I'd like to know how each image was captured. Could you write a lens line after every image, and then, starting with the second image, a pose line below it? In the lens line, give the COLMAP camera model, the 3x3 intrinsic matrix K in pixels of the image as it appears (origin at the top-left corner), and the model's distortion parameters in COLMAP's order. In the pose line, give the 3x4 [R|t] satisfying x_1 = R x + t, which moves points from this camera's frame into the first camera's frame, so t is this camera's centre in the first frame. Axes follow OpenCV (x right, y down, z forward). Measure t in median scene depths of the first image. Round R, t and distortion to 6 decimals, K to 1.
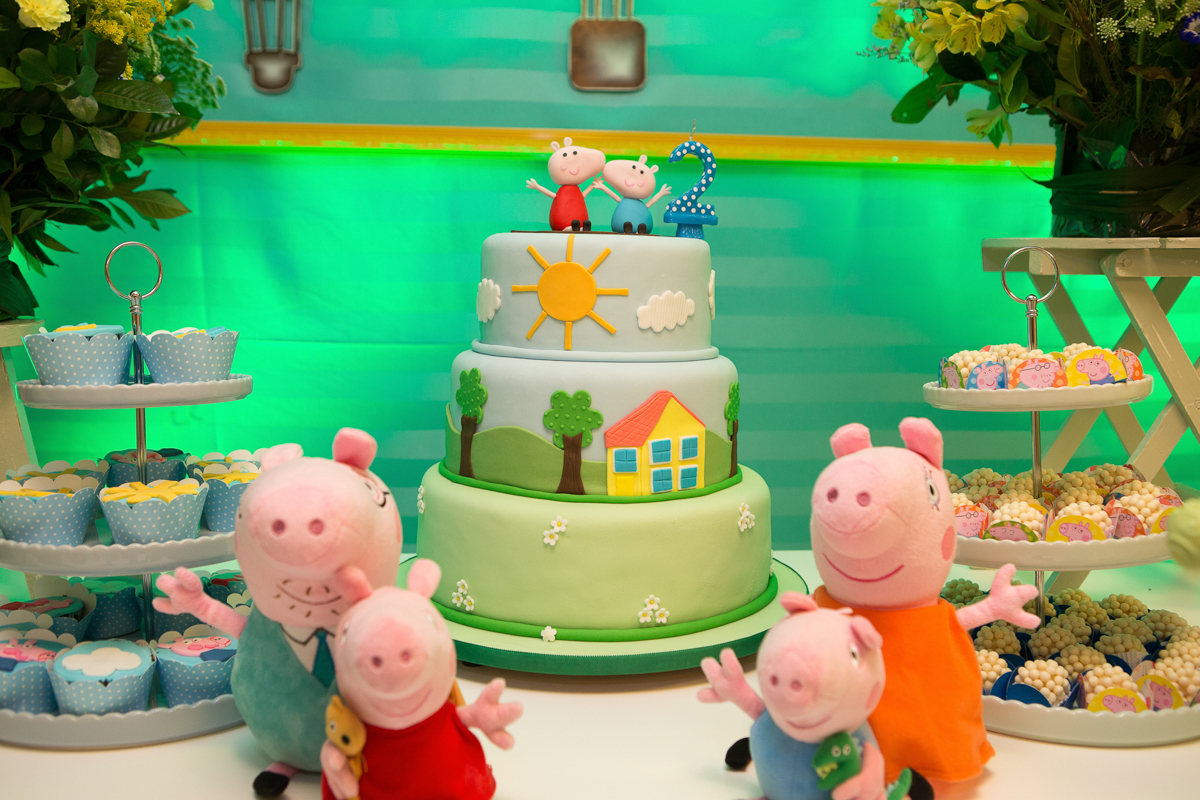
lens RADIAL K [[1160.7, 0, 600.0], [0, 1160.7, 400.0], [0, 0, 1]] dist [-0.046077, -0.000434]
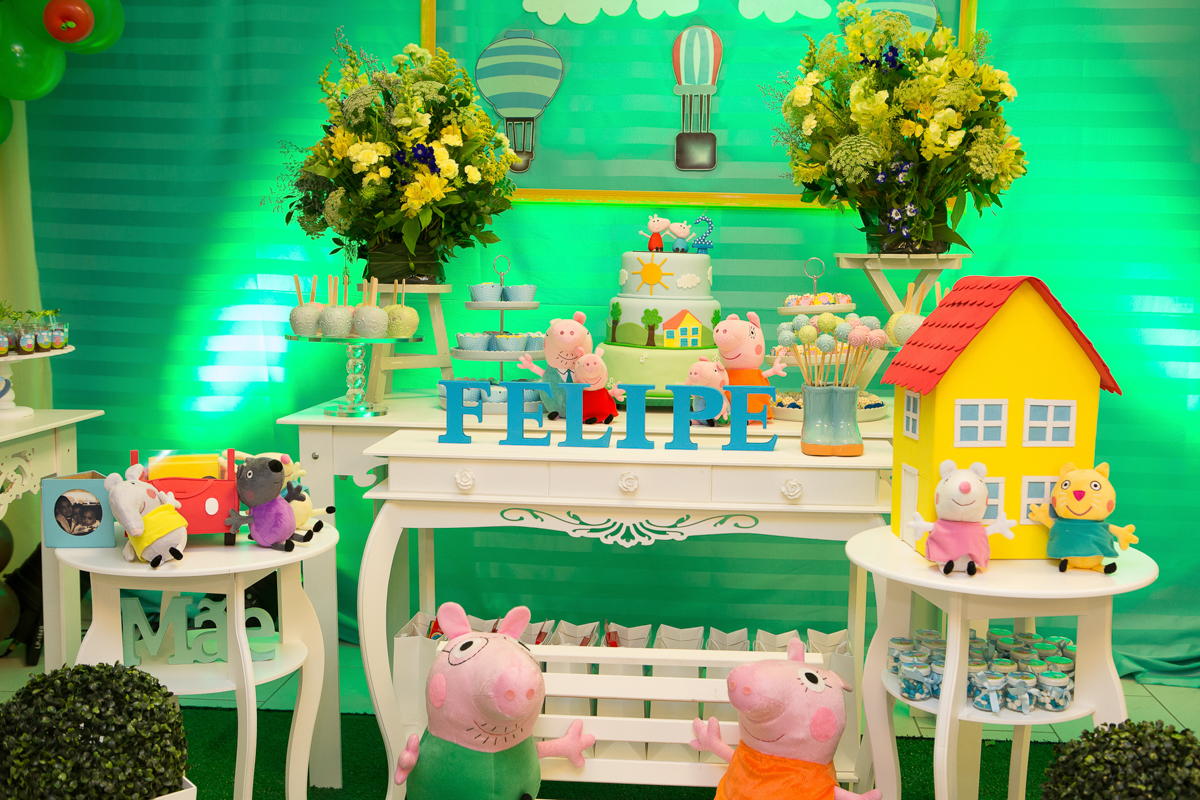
lens RADIAL K [[1251.6, 0, 600.0], [0, 1251.6, 400.0], [0, 0, 1]] dist [-0.019548, 0.034949]
pose [[0.990327, 0.018940, -0.137456, 0.253447], [-0.019903, 0.999786, -0.005631, 0.215617], [0.137320, 0.008312, 0.990492, -1.869180]]
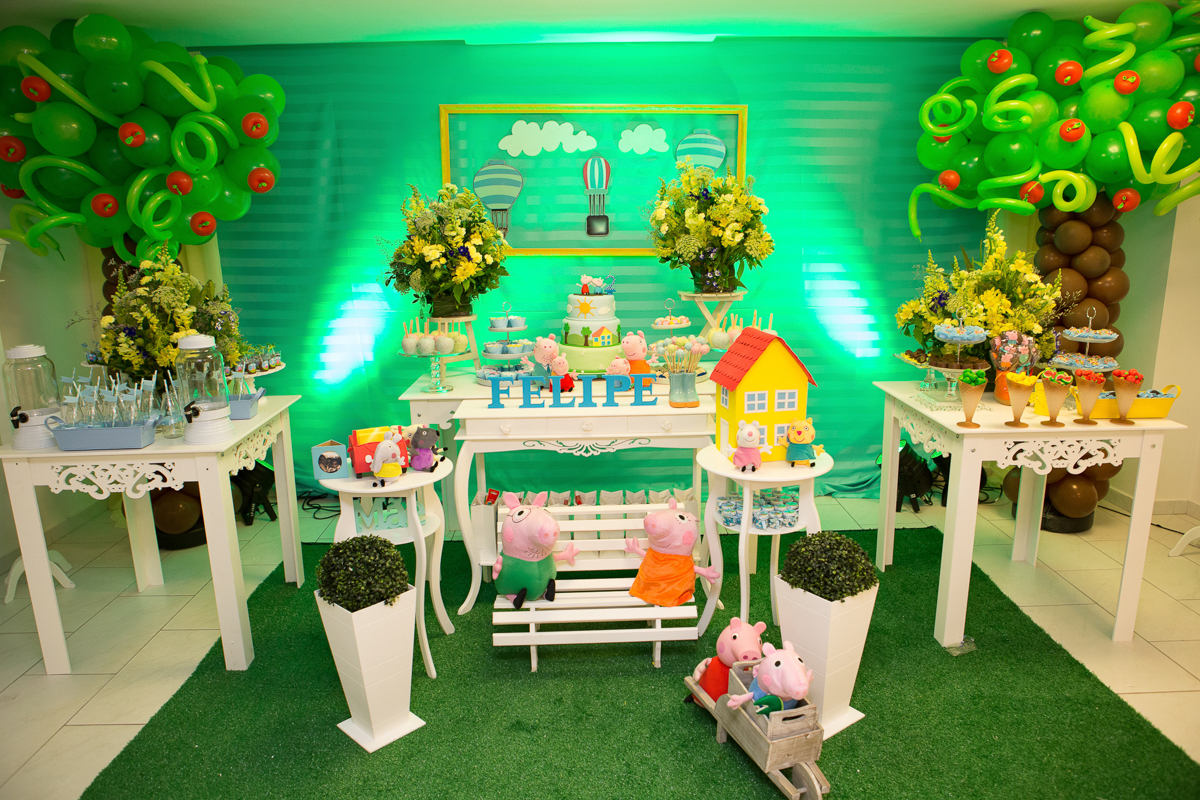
lens RADIAL K [[795.3, 0, 600.0], [0, 795.3, 400.0], [0, 0, 1]] dist [-0.055097, -0.000203]
pose [[0.999456, -0.016872, -0.028339, 0.129560], [0.019511, 0.995226, 0.095624, -0.019745], [0.026590, -0.096125, 0.995014, -2.511317]]
